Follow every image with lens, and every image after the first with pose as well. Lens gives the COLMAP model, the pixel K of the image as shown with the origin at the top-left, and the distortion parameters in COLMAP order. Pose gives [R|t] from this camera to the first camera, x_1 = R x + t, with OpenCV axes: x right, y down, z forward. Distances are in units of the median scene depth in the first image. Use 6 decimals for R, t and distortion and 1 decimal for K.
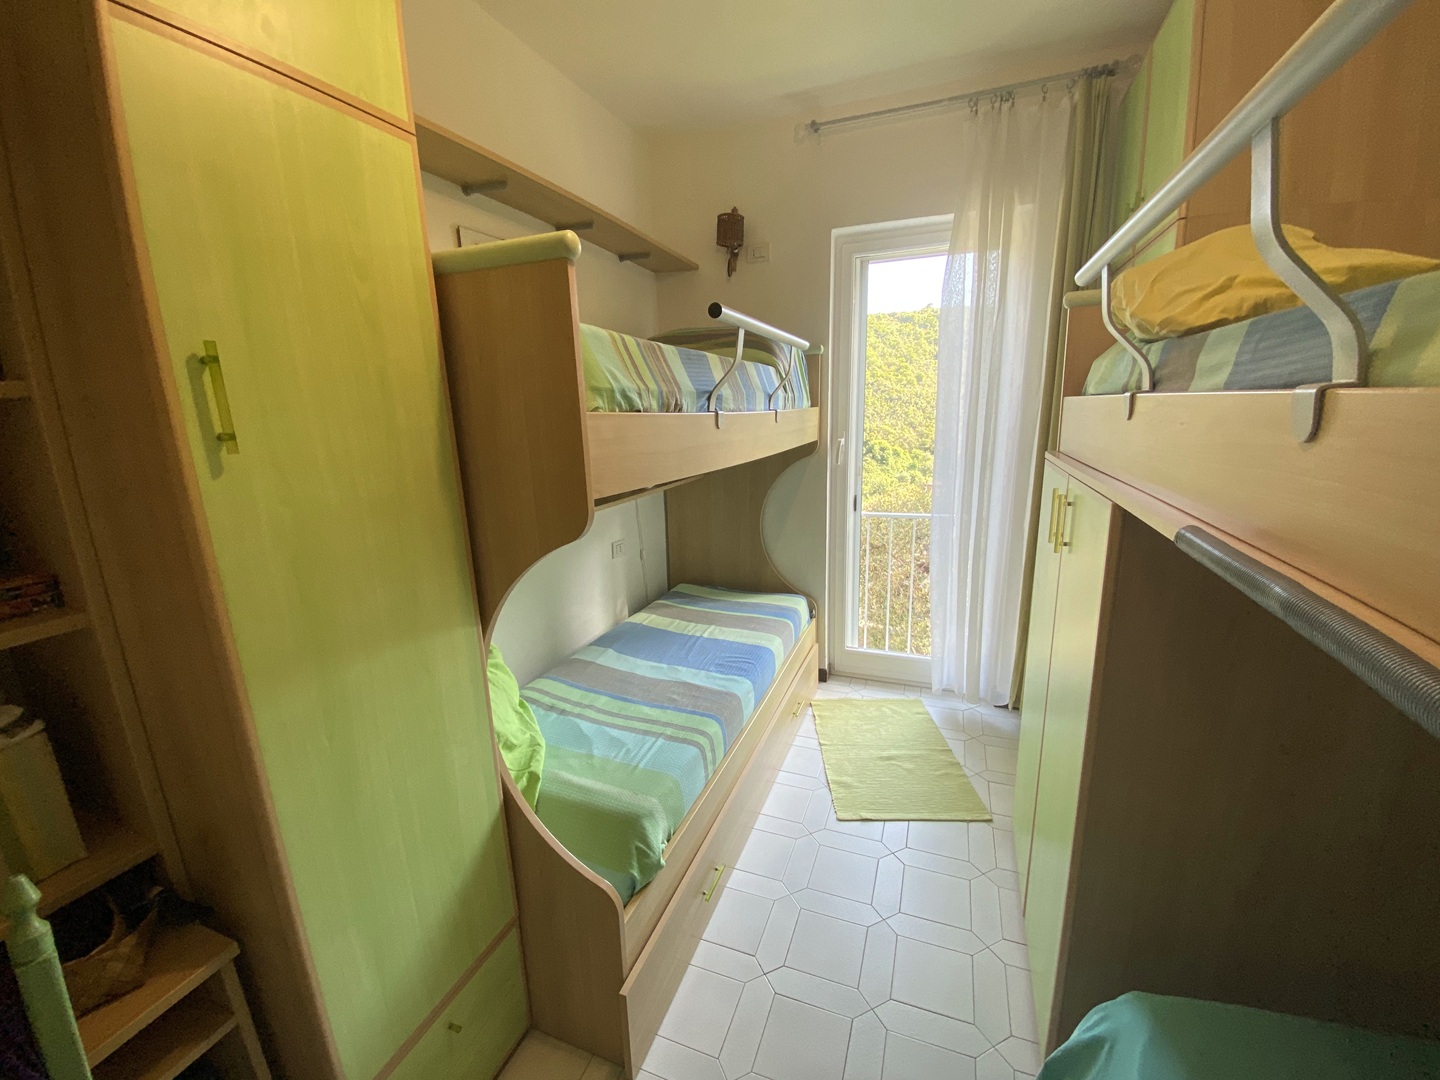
lens RADIAL K [[586.0, 0, 718.1], [0, 586.0, 542.0], [0, 0, 1]] dist [0.005647, -0.014742]
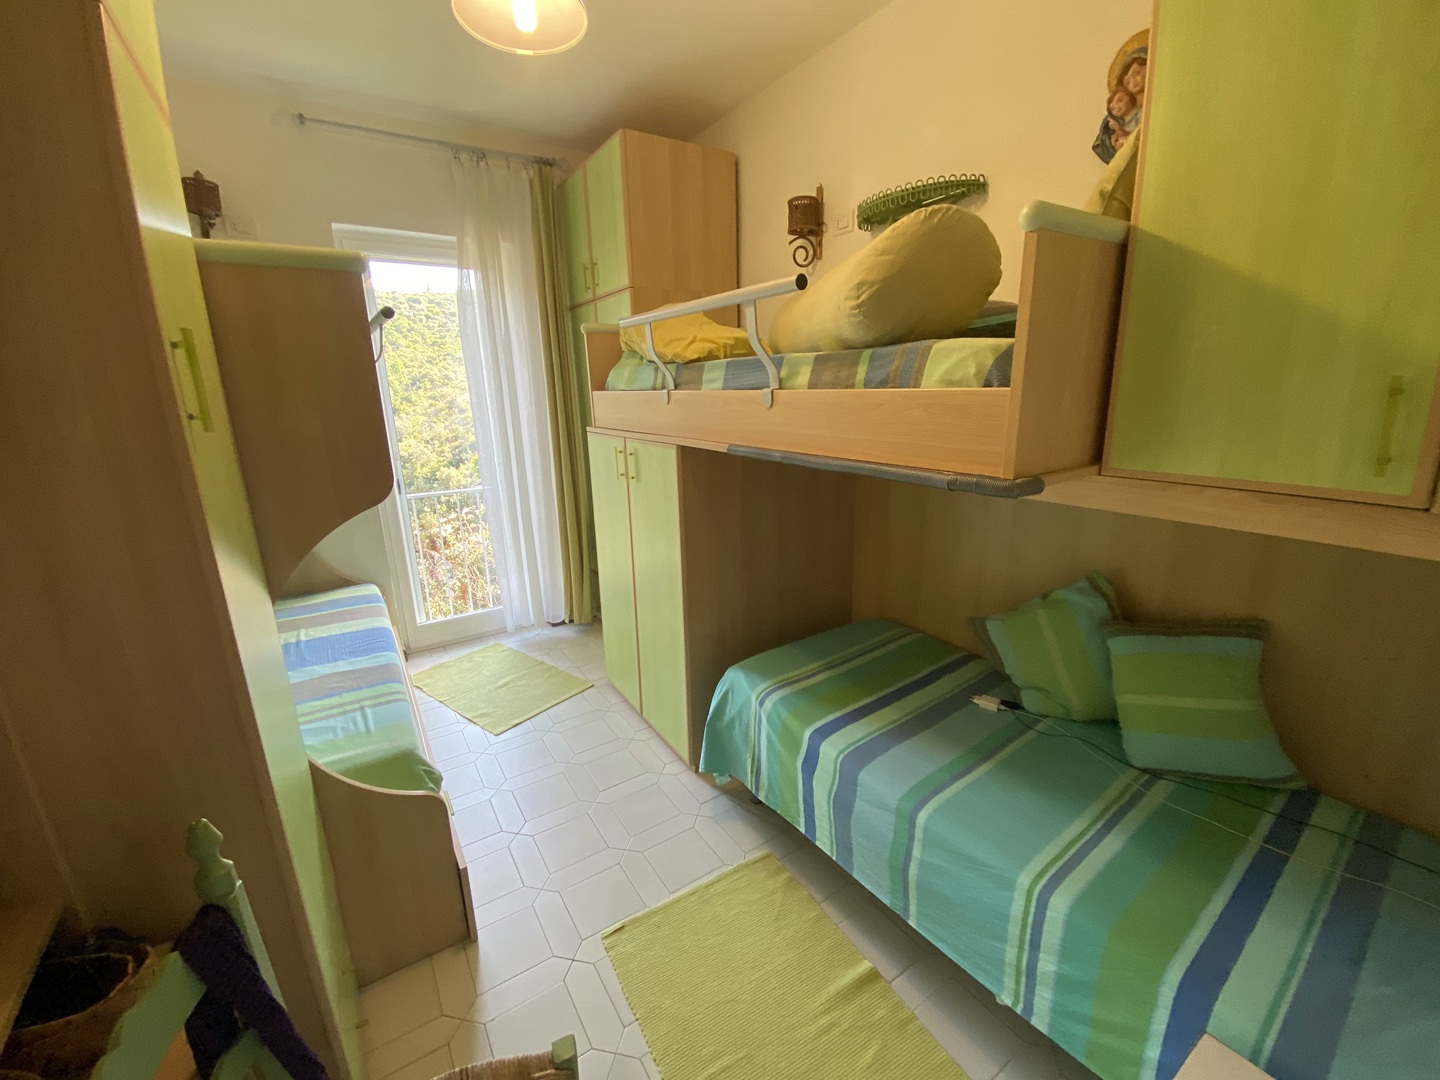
lens RADIAL K [[586.0, 0, 724.9], [0, 586.0, 547.8], [0, 0, 1]] dist [0.005647, -0.014742]
pose [[0.576820, -0.195688, 0.793086, -0.389810], [0.179326, 0.977533, 0.110772, 0.037331], [-0.796945, 0.078326, 0.598952, -0.136318]]
